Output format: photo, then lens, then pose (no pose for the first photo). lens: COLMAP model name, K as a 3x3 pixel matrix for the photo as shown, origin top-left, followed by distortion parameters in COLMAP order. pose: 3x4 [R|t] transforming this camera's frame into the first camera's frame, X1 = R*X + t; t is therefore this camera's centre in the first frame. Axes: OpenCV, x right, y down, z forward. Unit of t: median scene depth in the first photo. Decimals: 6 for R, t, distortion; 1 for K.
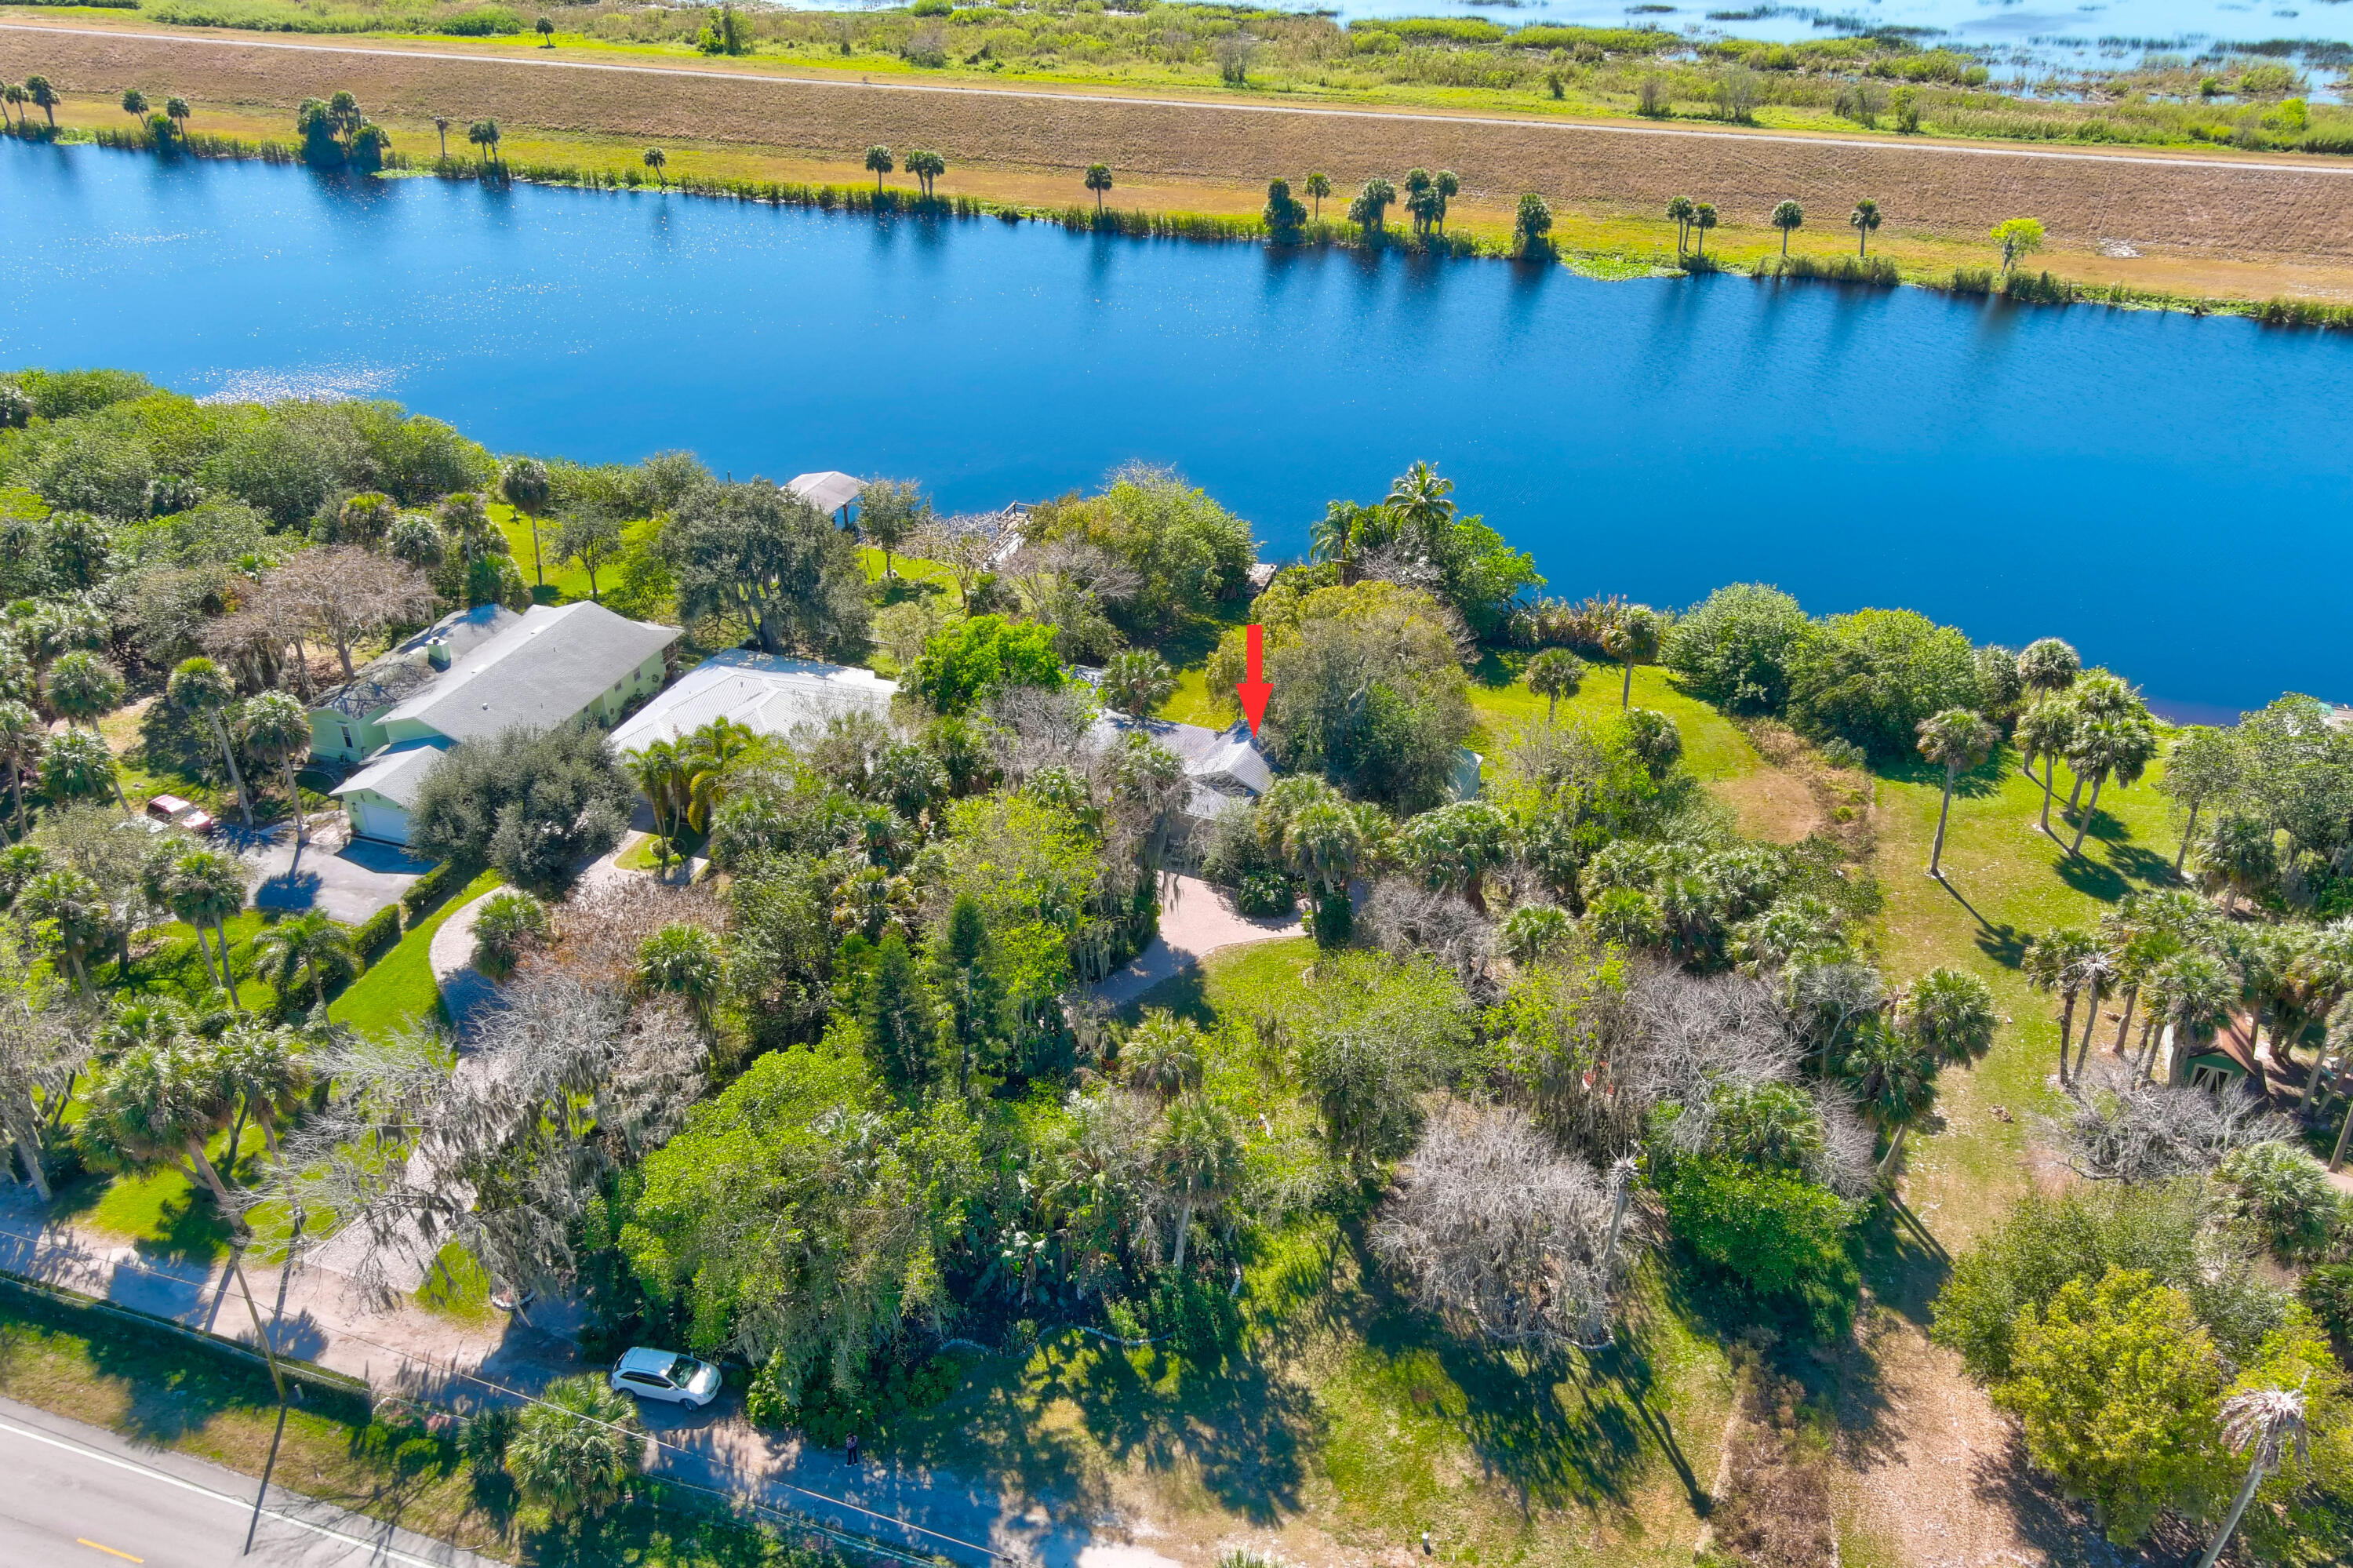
lens RADIAL K [[1912.7, 0, 1176.5], [0, 1912.7, 784.0], [0, 0, 1]] dist [0.014767, -0.005597]
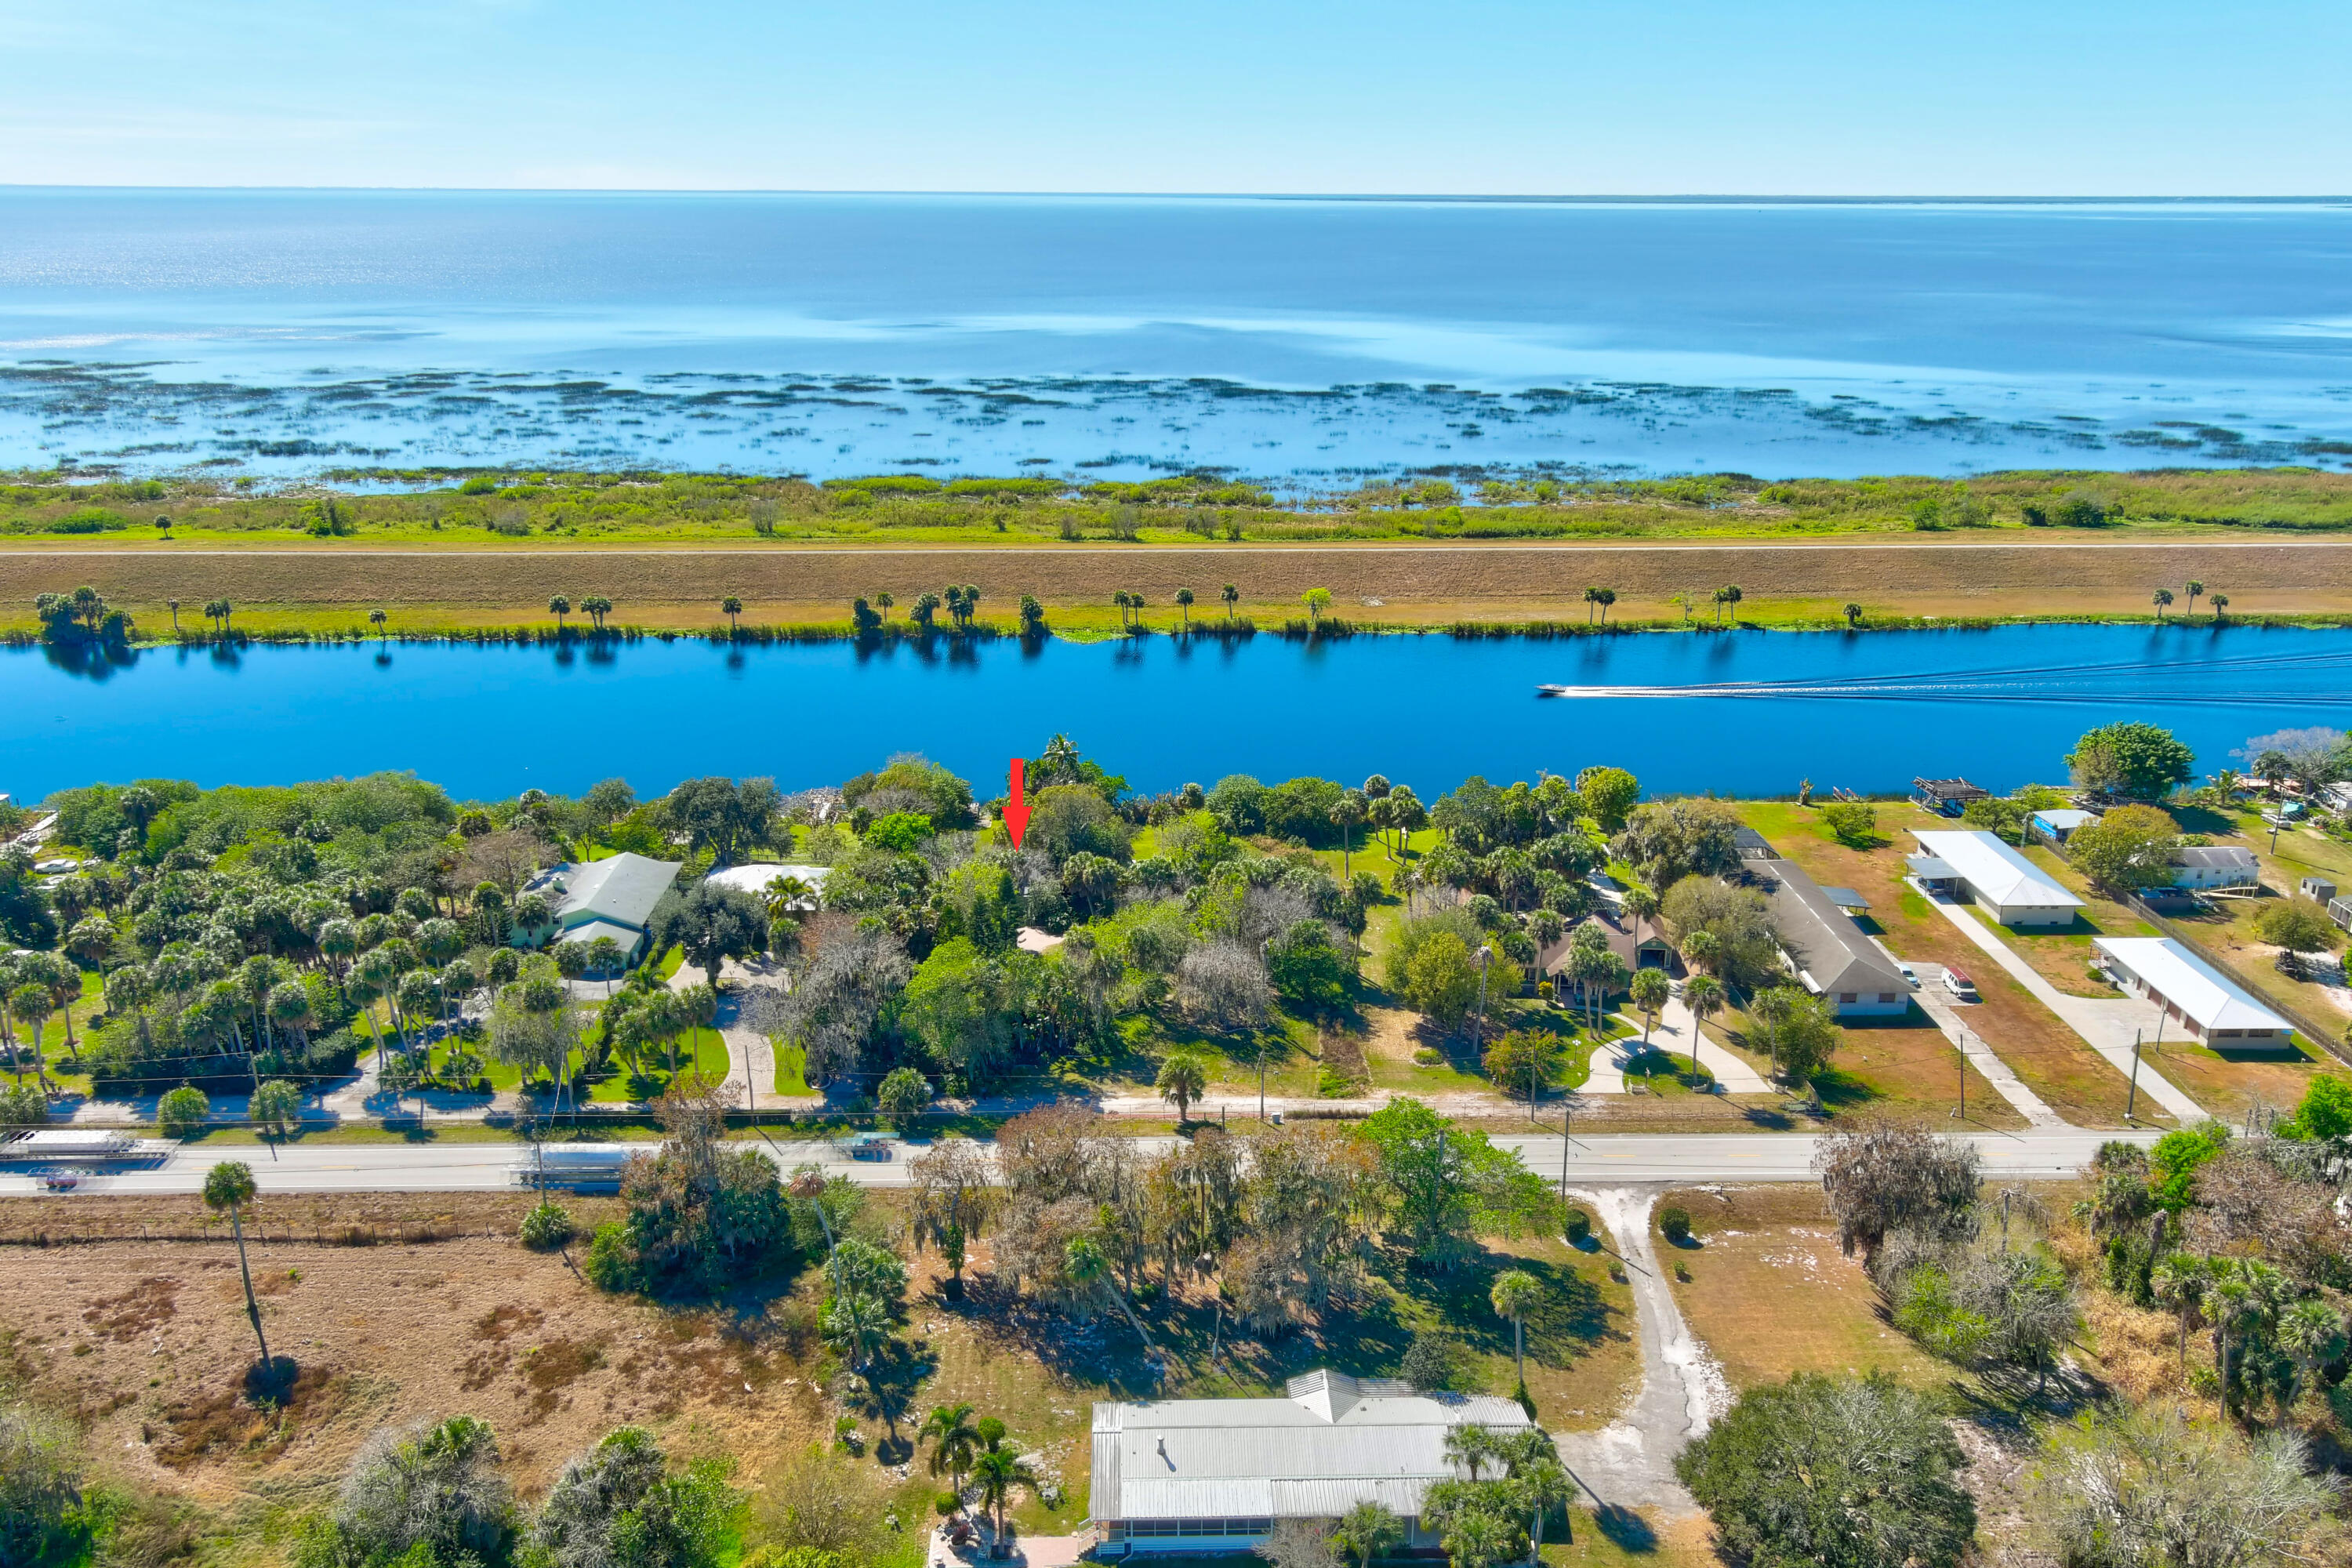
lens RADIAL K [[1911.8, 0, 1176.0], [0, 1911.8, 784.0], [0, 0, 1]] dist [0.014767, -0.005597]
pose [[0.940332, -0.104812, 0.323714, -0.190400], [0.167203, 0.970922, -0.171329, 0.111603], [-0.296344, 0.215232, 0.930513, -0.392015]]
